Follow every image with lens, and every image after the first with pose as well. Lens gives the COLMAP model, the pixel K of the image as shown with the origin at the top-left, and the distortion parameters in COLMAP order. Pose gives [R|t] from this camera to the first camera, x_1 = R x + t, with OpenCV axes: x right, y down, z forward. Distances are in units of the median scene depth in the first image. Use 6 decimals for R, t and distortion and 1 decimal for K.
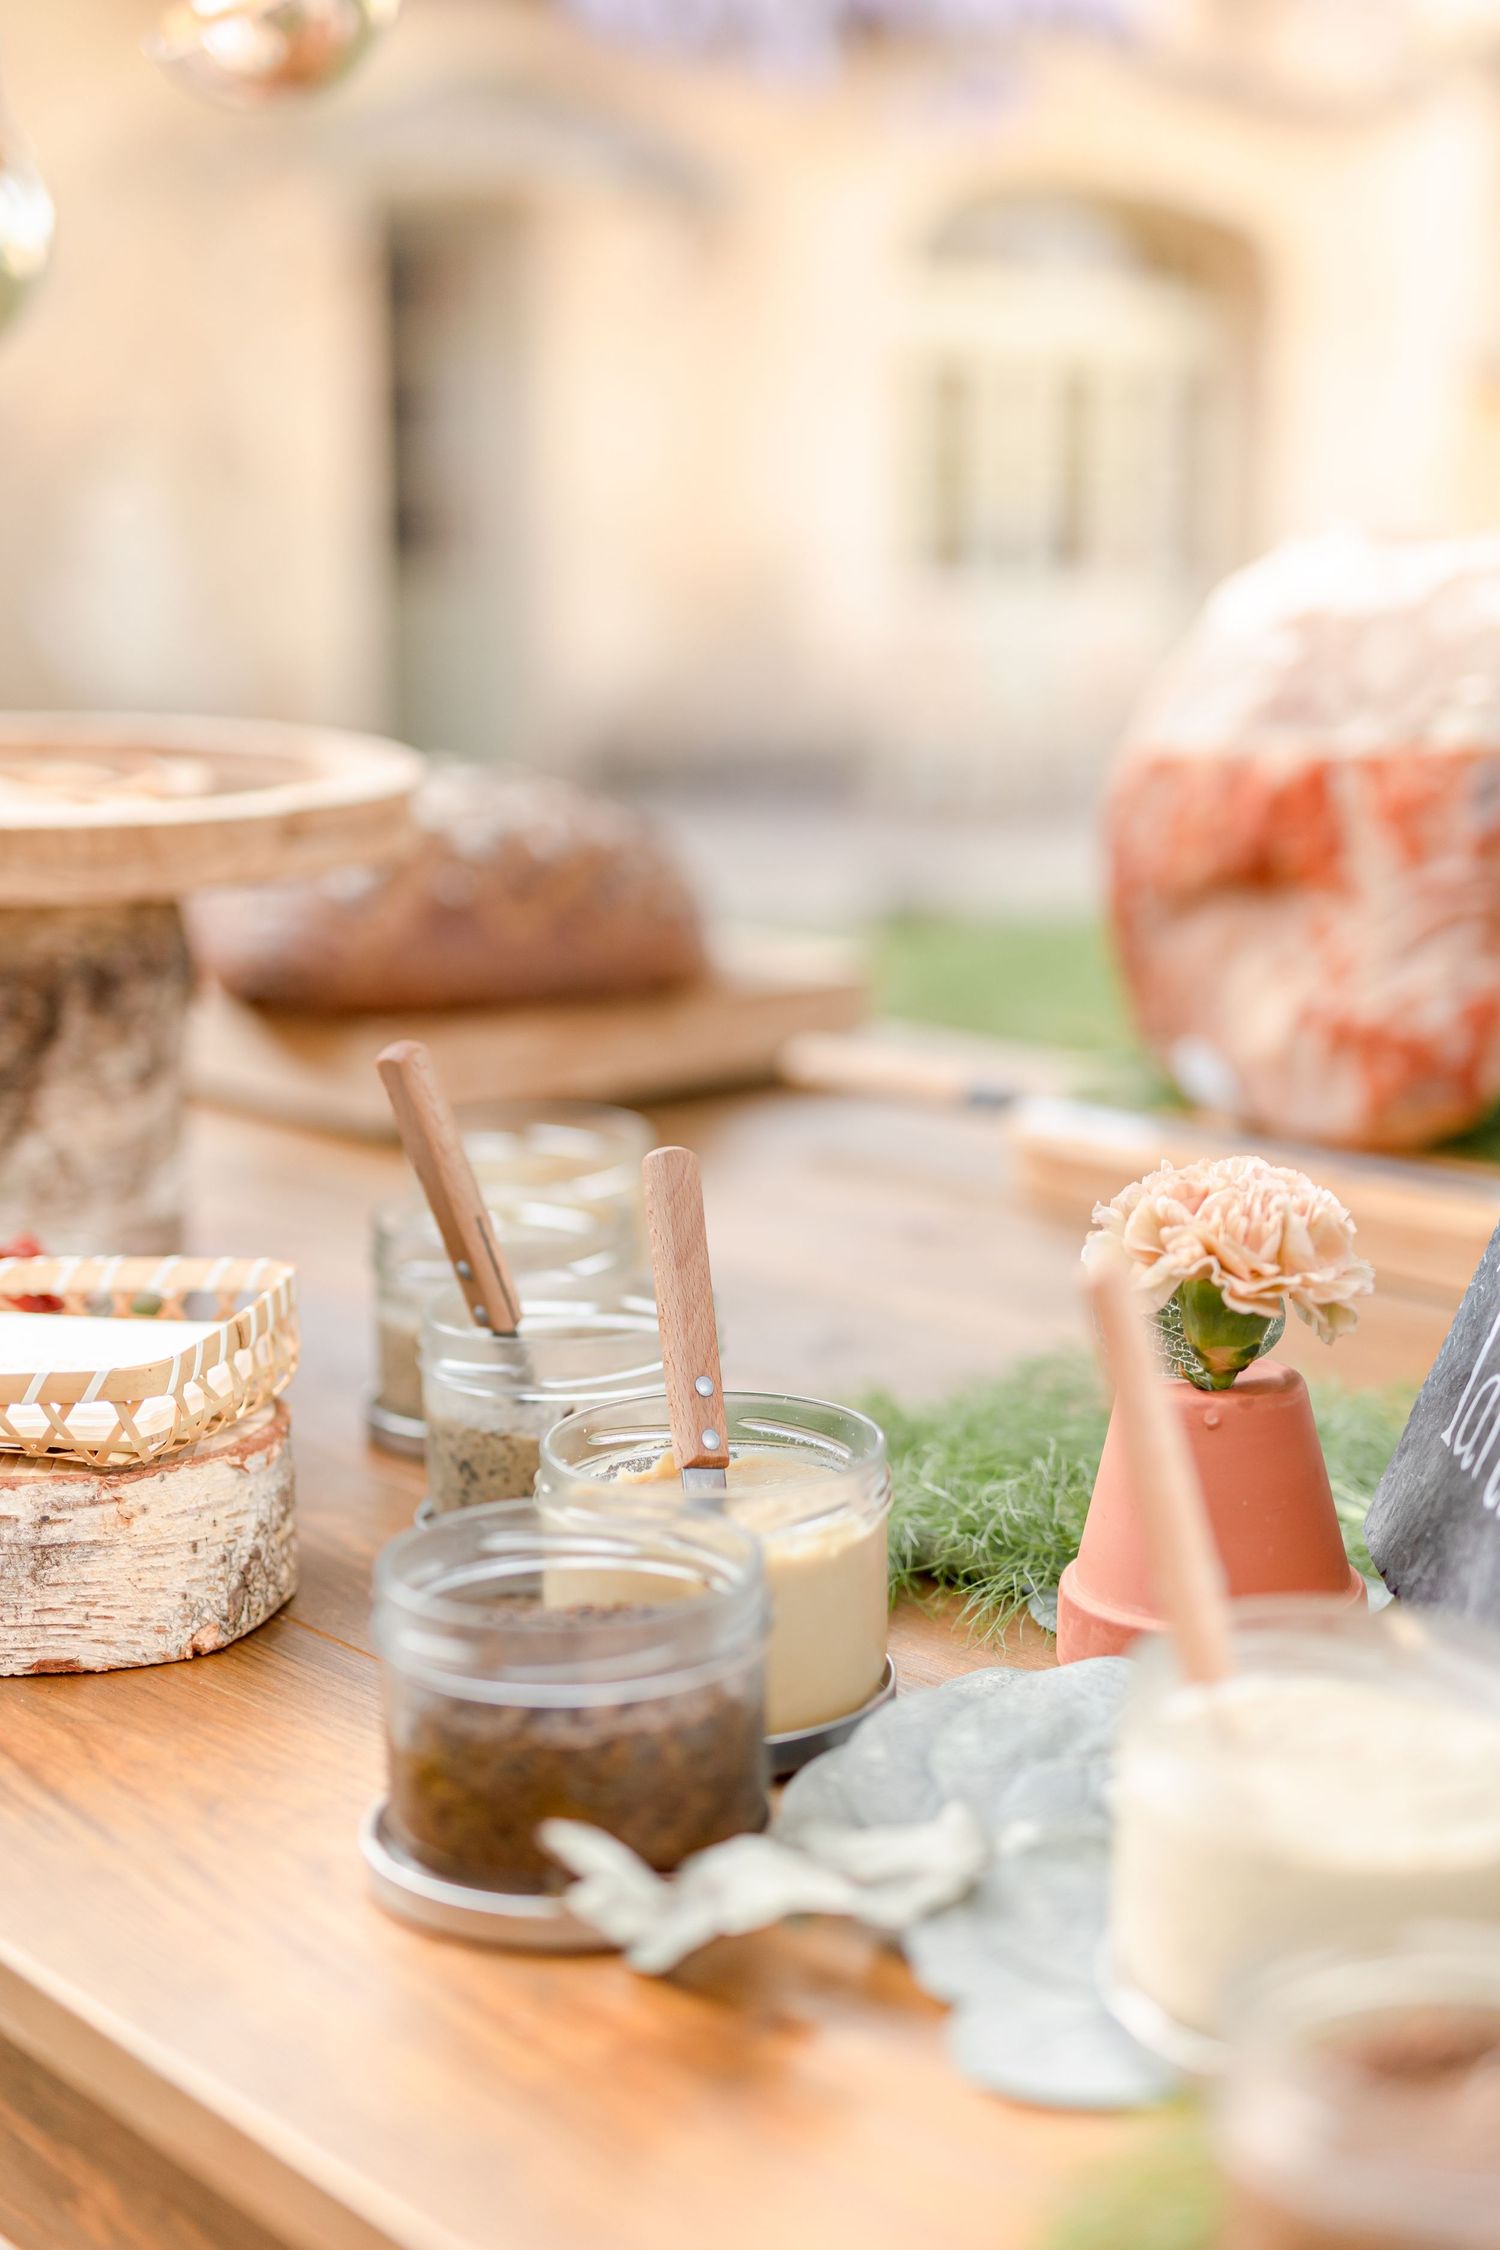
lens RADIAL K [[3154.7, 0, 752.2], [0, 3154.7, 1127.4], [0, 0, 1]] dist [0.125298, 0.000000]
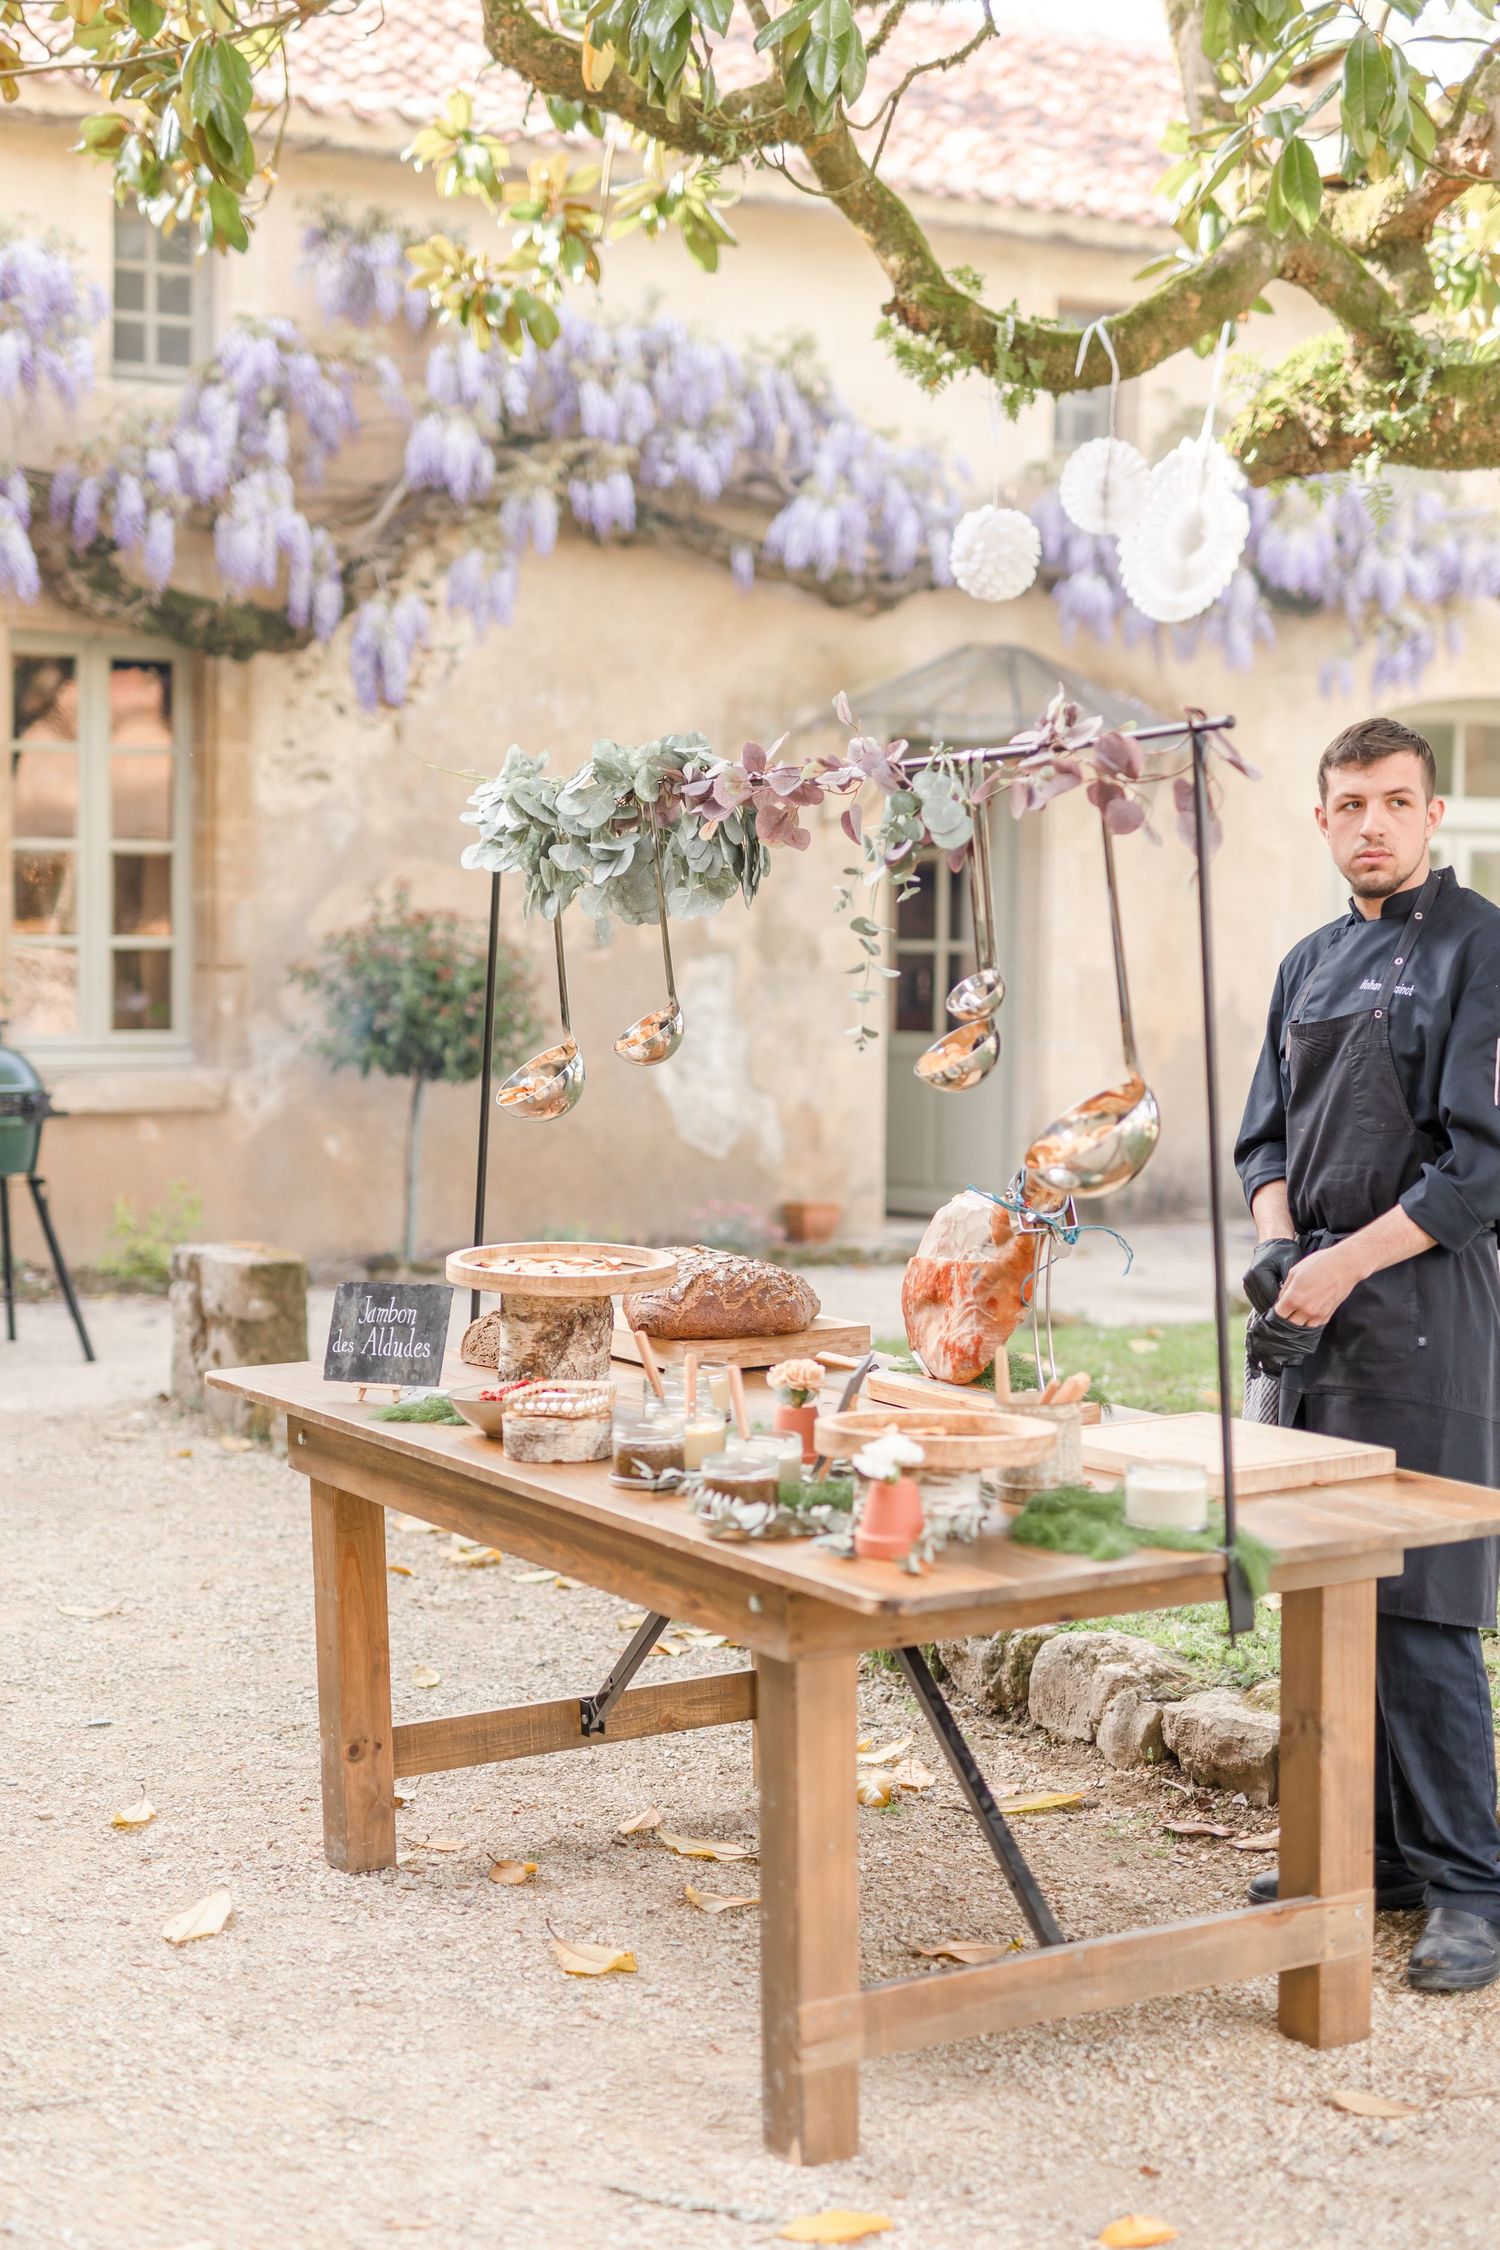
lens RADIAL K [[3154.7, 0, 750.9], [0, 3154.7, 1122.1], [0, 0, 1]] dist [0.125298, 0.000000]
pose [[0.981589, 0.016506, -0.190290, 0.644818], [-0.040603, 0.991521, -0.123440, 0.163813], [0.186639, 0.128893, 0.973937, -2.436648]]
